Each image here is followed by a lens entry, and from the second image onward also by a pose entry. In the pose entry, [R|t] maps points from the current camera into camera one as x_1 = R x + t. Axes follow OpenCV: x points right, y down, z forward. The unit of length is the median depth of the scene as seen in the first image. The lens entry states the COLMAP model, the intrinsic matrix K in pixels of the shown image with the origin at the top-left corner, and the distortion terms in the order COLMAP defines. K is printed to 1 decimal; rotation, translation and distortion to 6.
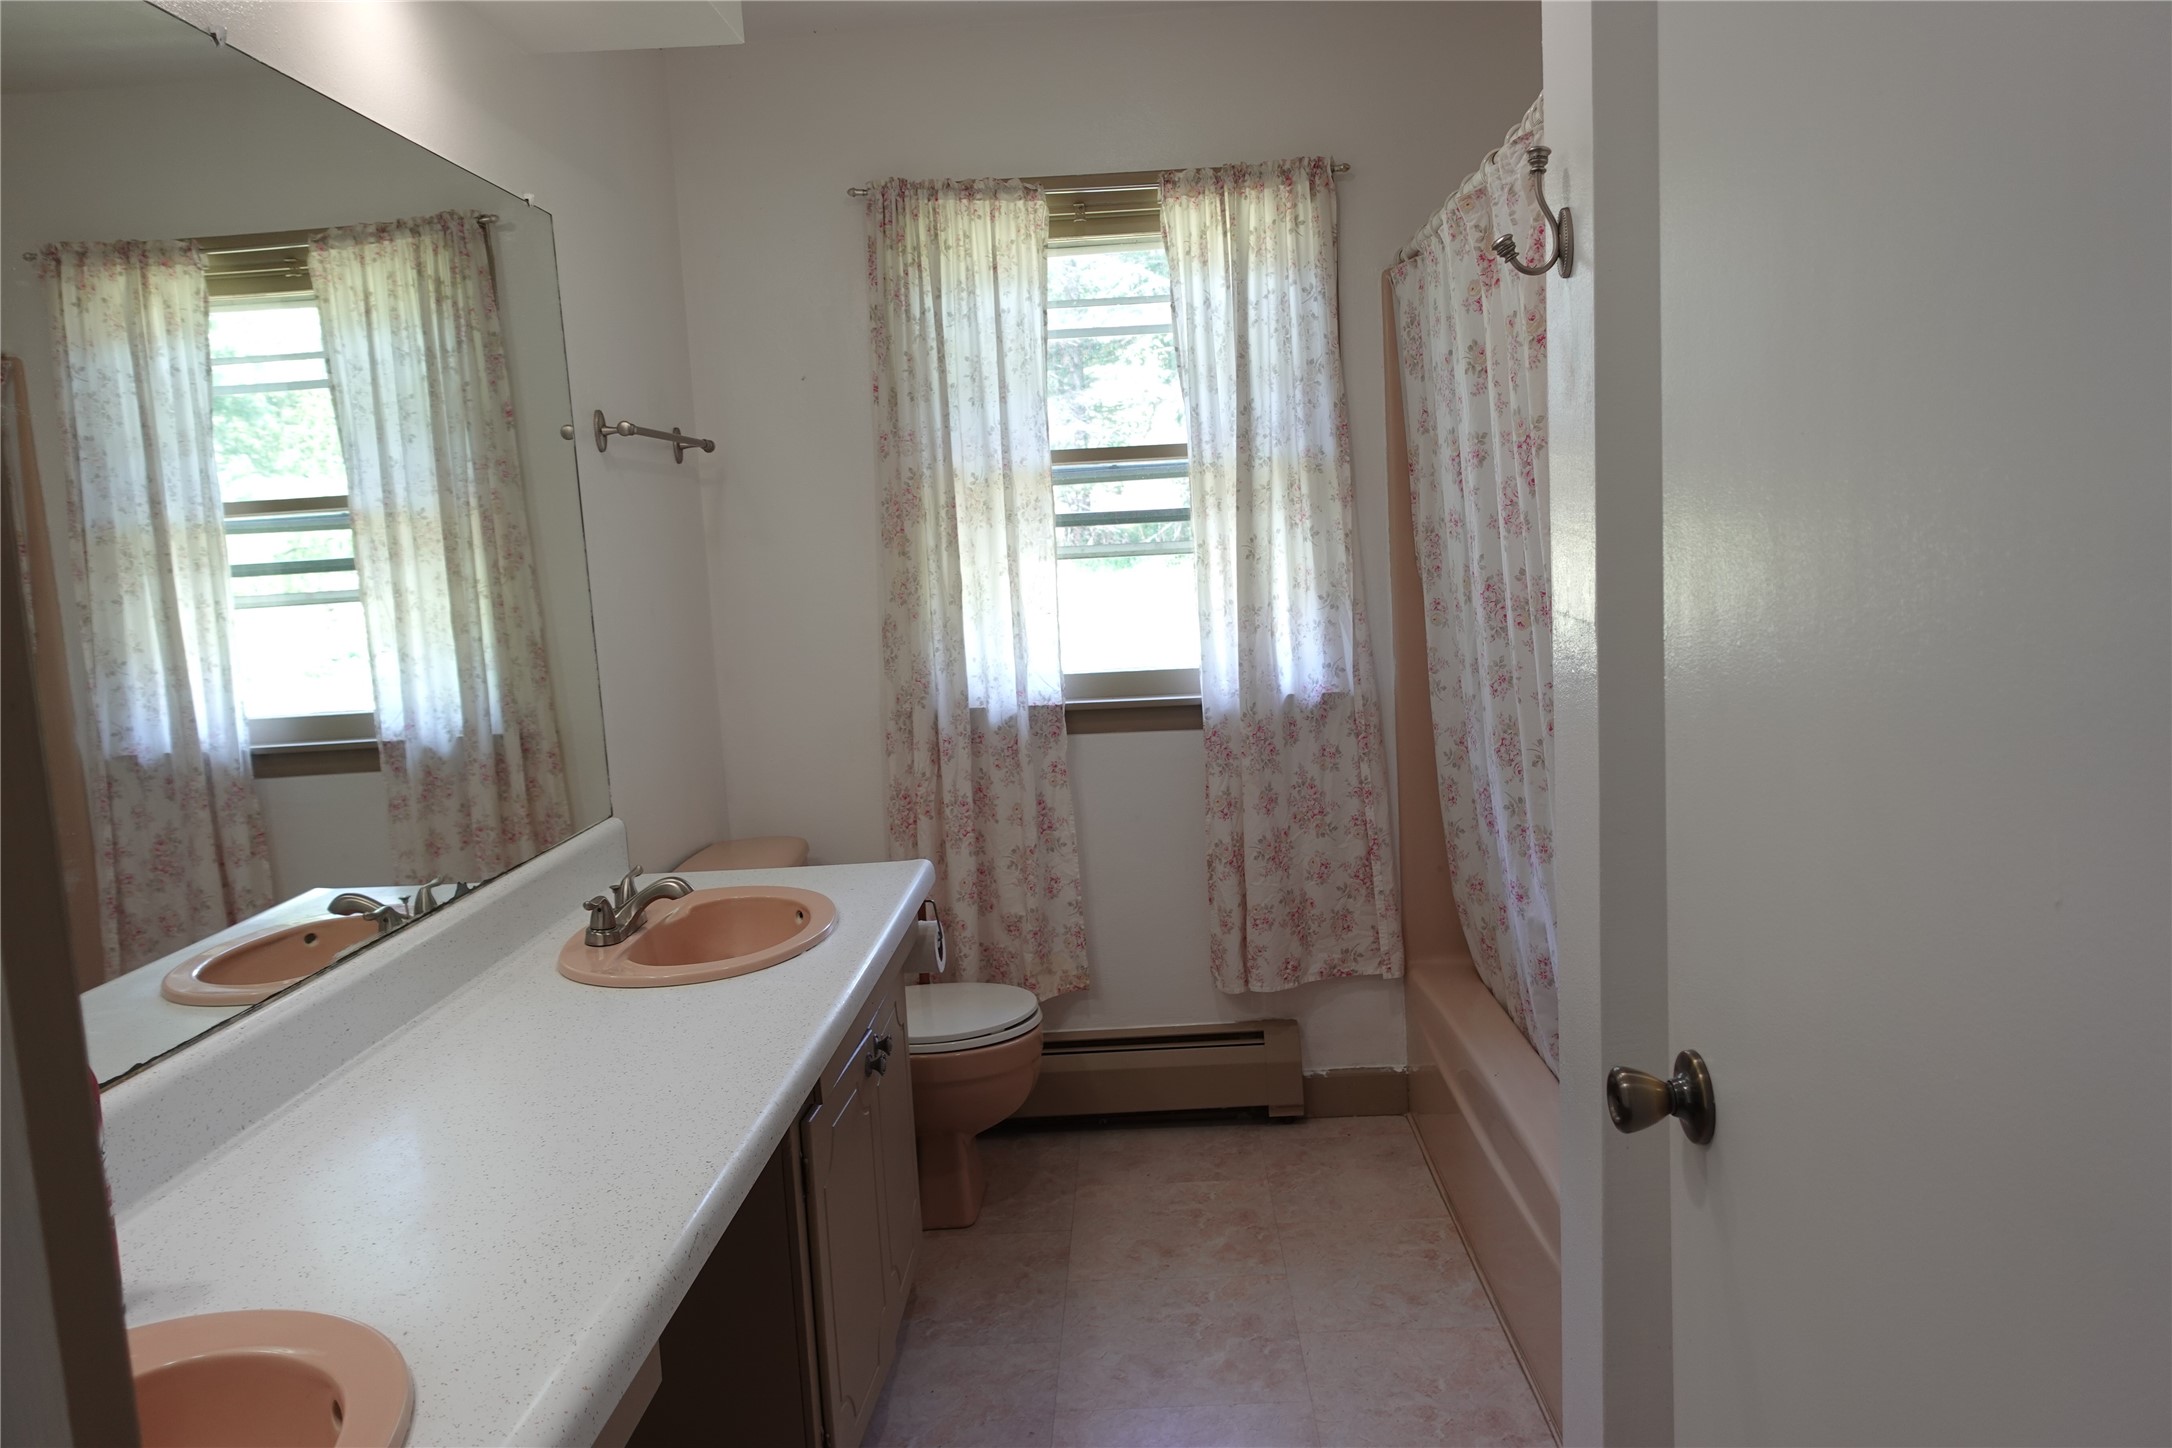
lens RADIAL K [[1493.9, 0, 1076.5], [0, 1493.9, 724.2], [0, 0, 1]] dist [0.000953, 0.002603]
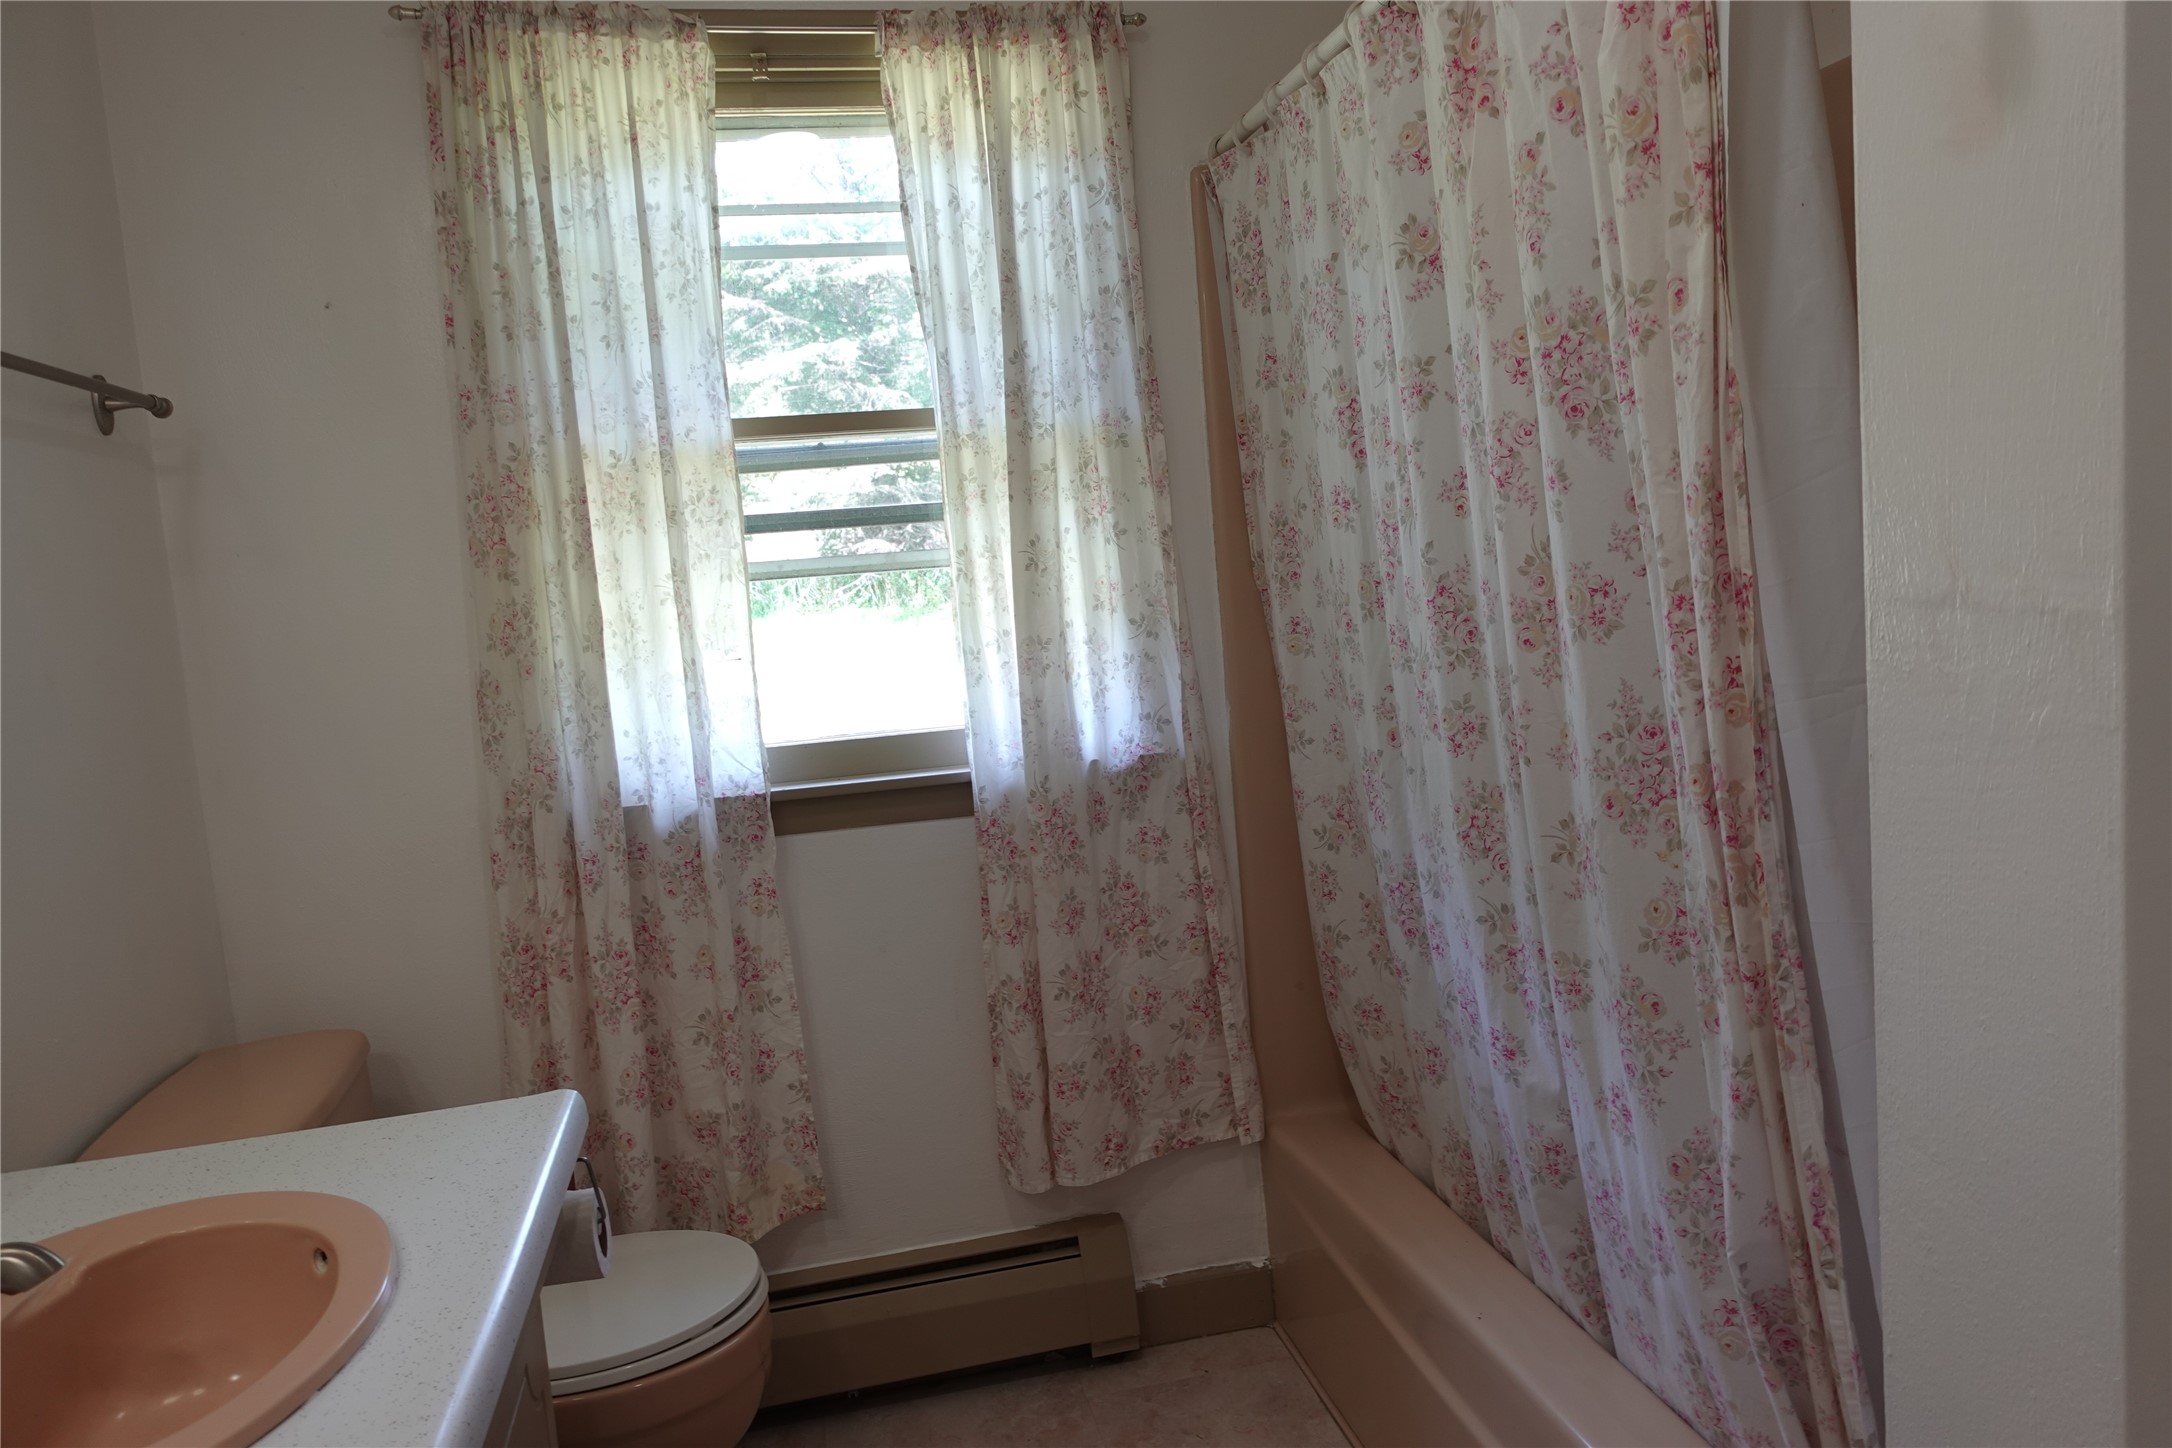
lens RADIAL K [[1506.3, 0, 1083.7], [0, 1506.3, 717.3], [0, 0, 1]] dist [-0.013558, -0.002087]
pose [[0.969215, -0.047897, 0.241511, -0.033807], [0.056521, 0.997983, -0.028905, -0.020300], [-0.239639, 0.041665, 0.969968, 0.314464]]
